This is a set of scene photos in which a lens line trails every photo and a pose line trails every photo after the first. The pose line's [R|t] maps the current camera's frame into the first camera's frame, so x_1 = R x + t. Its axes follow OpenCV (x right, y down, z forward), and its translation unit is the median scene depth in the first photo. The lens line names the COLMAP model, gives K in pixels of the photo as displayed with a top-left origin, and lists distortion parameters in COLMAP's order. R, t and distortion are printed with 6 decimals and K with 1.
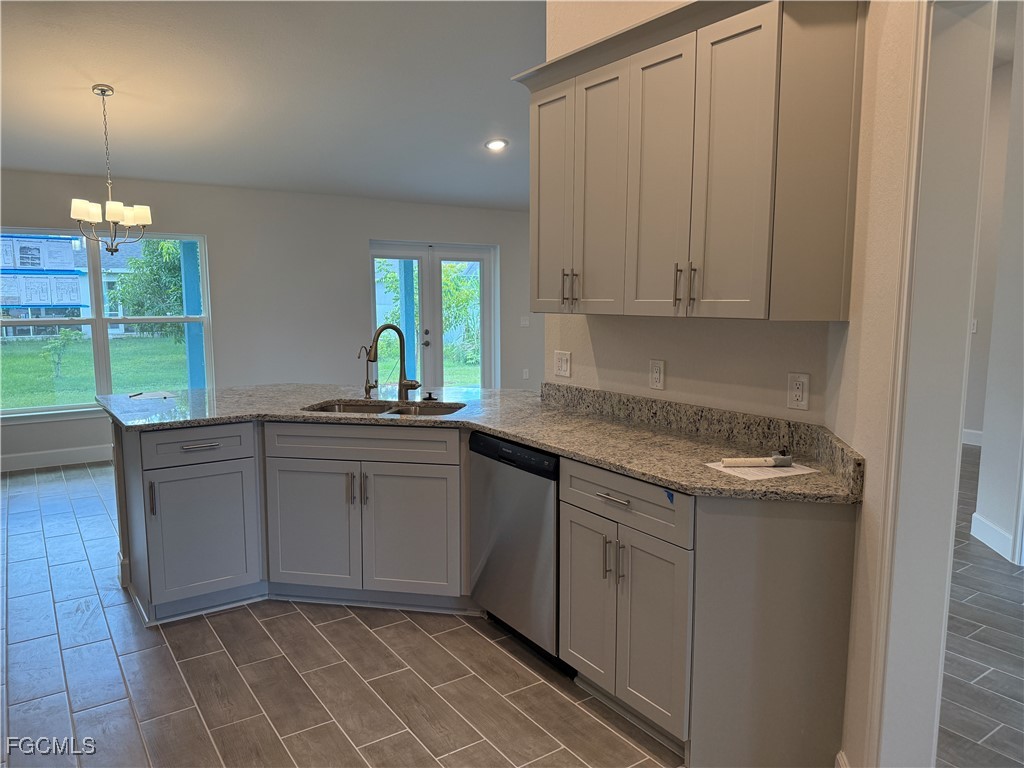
lens RADIAL K [[708.9, 0, 514.9], [0, 708.9, 388.5], [0, 0, 1]] dist [0.033301, -0.044020]
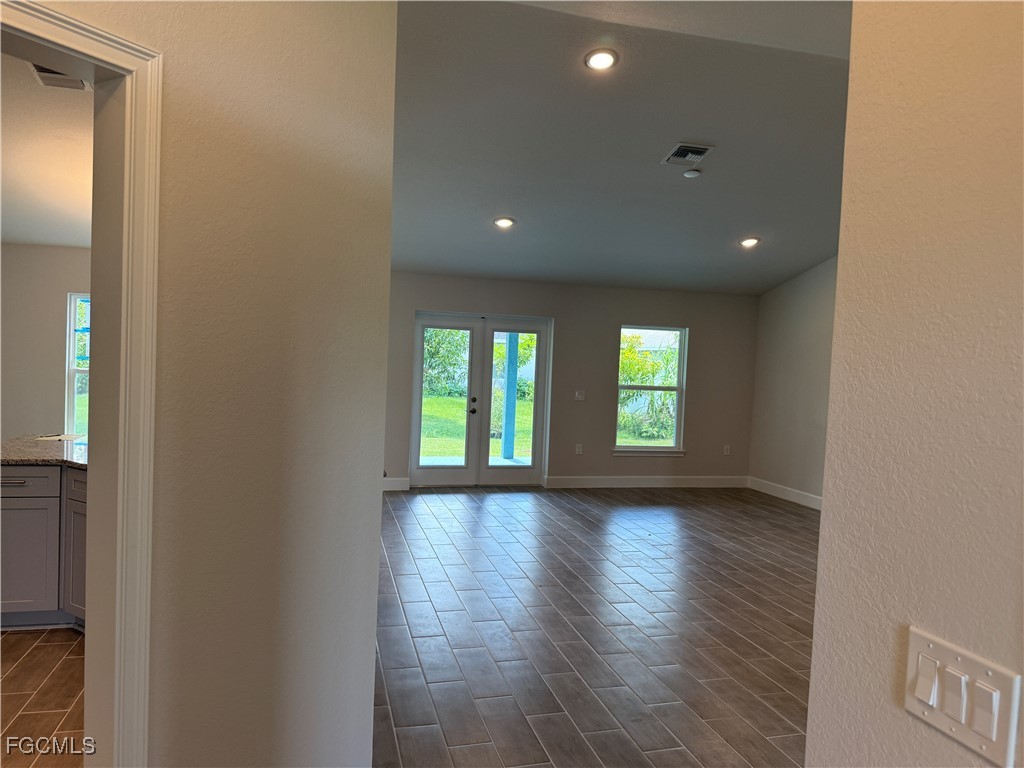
lens RADIAL K [[689.2, 0, 512.0], [0, 689.2, 384.0], [0, 0, 1]] dist [0.003488, -0.039805]
pose [[0.939672, 0.045890, -0.338985, 0.332135], [-0.080703, 0.992728, -0.089322, -0.021581], [0.332421, 0.111291, 0.936542, 0.098675]]
